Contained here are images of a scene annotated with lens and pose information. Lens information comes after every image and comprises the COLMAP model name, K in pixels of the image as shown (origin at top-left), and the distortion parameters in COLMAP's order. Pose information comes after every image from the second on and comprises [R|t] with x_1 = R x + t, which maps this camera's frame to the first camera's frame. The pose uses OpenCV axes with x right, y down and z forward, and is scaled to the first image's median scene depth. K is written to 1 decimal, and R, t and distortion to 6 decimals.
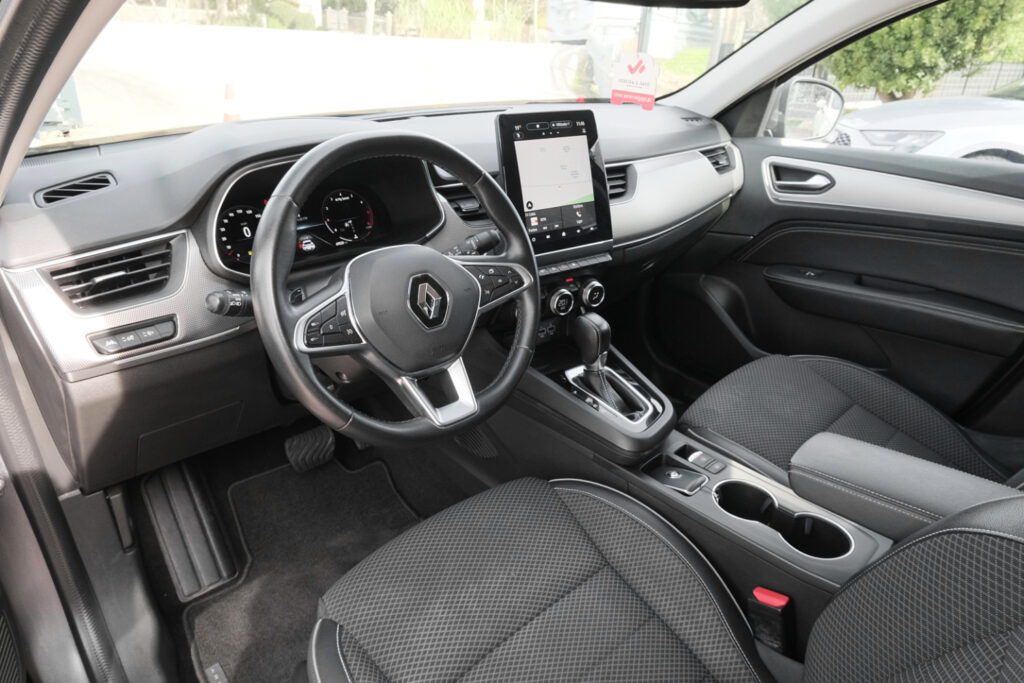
lens RADIAL K [[643.9, 0, 527.6], [0, 643.9, 356.5], [0, 0, 1]] dist [-0.007453, 0.005135]
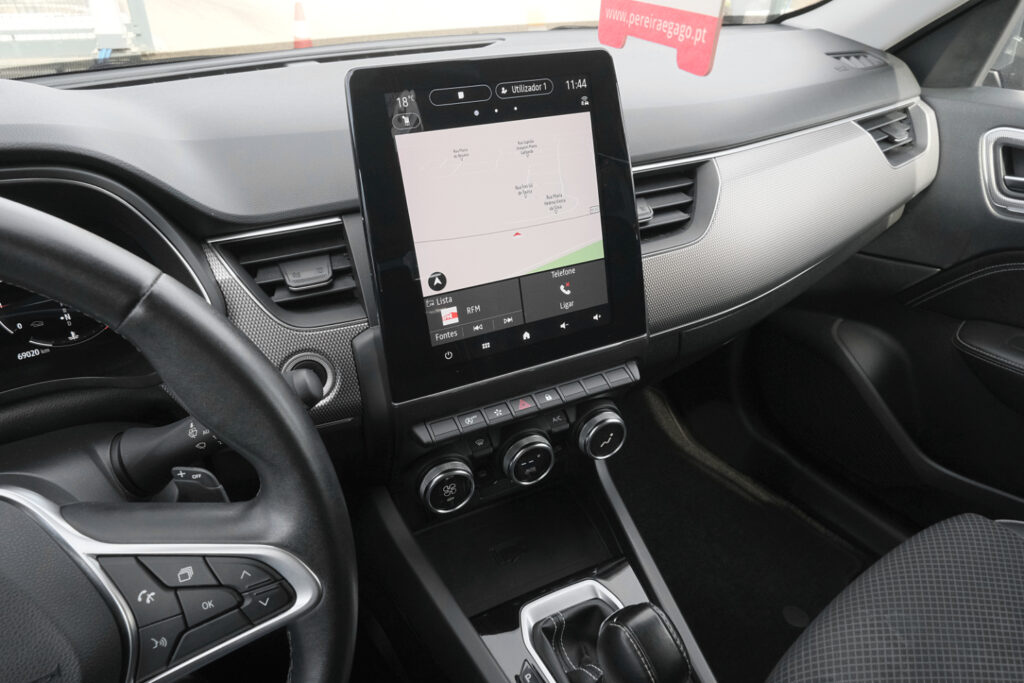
lens RADIAL K [[643.9, 0, 515.8], [0, 643.9, 338.2], [0, 0, 1]] dist [-0.007453, 0.005135]
pose [[0.982380, 0.069427, -0.173521, 0.126326], [-0.054382, 0.994456, 0.090004, -0.226307], [0.178807, -0.078982, 0.980709, 0.549426]]
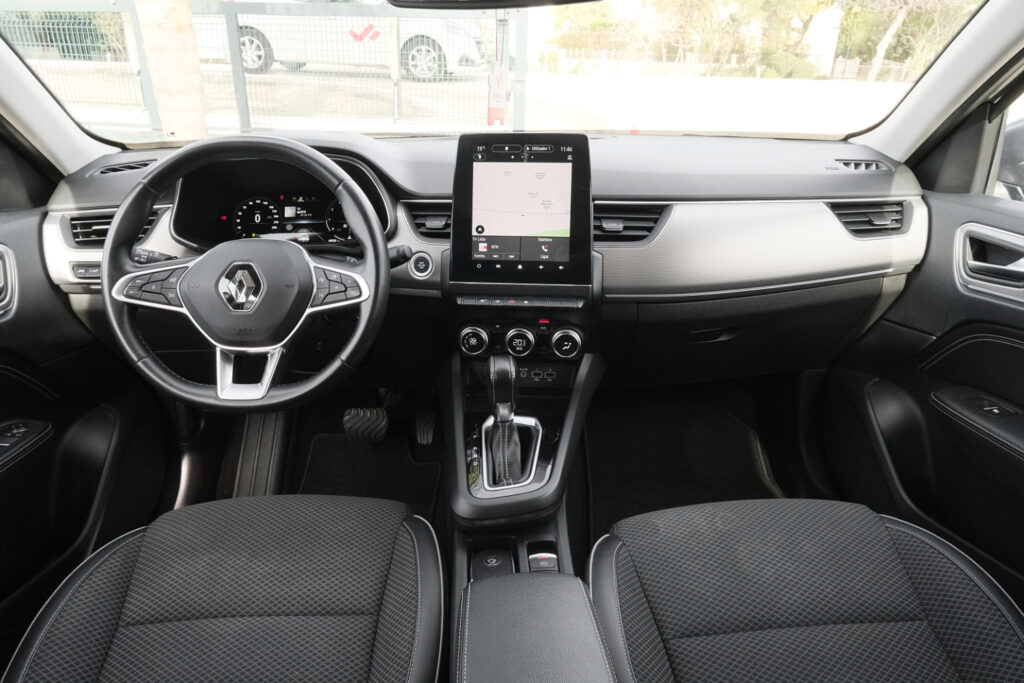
lens RADIAL K [[643.9, 0, 509.3], [0, 643.9, 347.0], [0, 0, 1]] dist [-0.007453, 0.005135]
pose [[0.753481, 0.229629, -0.616066, 0.621259], [-0.276664, 0.960764, 0.019735, -0.094961], [0.596426, 0.155573, 0.787447, 0.293789]]
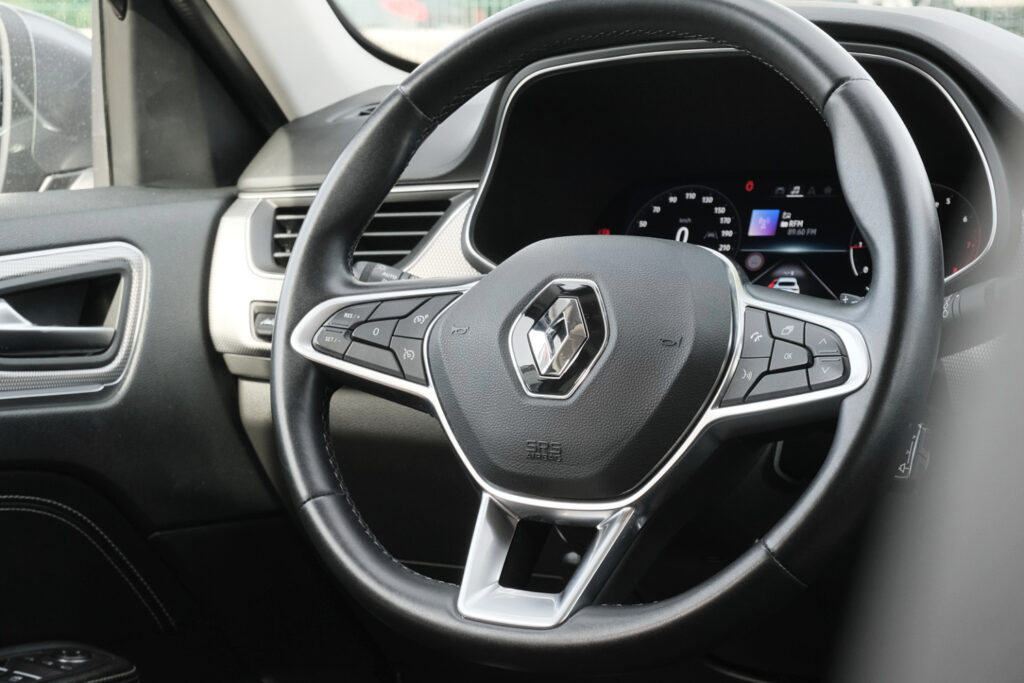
lens RADIAL K [[1998.6, 0, 512.9], [0, 1998.6, 337.9], [0, 0, 1]] dist [-0.060524, 0.000000]
pose [[0.299143, 0.087928, -0.950148, 0.767464], [-0.397606, 0.916669, -0.040352, -0.014519], [0.867423, 0.389855, 0.309176, 0.390179]]
